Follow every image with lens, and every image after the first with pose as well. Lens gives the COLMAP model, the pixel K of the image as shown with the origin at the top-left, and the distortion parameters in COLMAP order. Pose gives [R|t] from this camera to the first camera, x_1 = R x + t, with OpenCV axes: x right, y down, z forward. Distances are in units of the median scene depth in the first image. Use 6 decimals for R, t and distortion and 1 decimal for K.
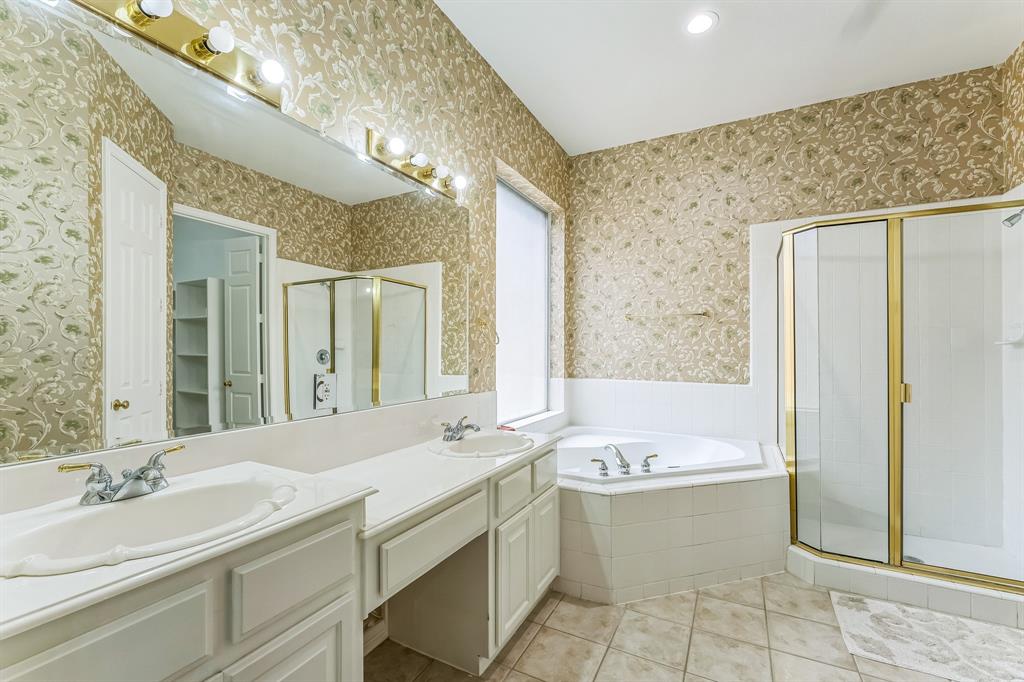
lens RADIAL K [[435.7, 0, 511.5], [0, 435.7, 347.2], [0, 0, 1]] dist [-0.000583, 0.000750]
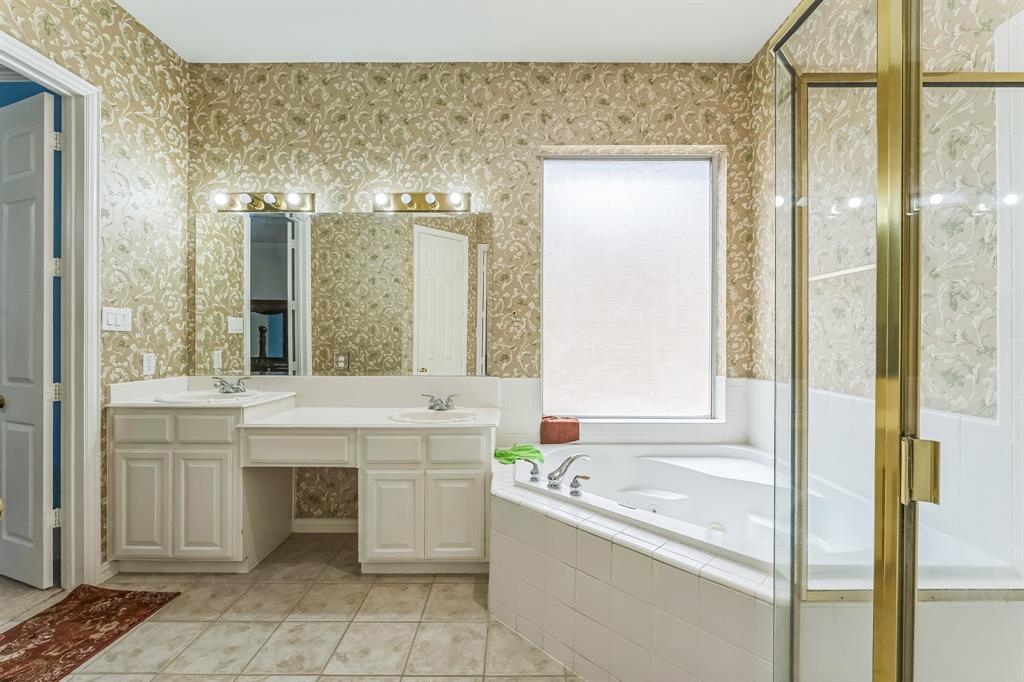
lens RADIAL K [[435.7, 0, 513.6], [0, 435.7, 339.4], [0, 0, 1]] dist [-0.000583, 0.000750]
pose [[0.457230, -0.003138, -0.889343, 0.947671], [0.004579, 0.999989, -0.001174, 0.012013], [0.889337, -0.003535, 0.457239, 0.550916]]
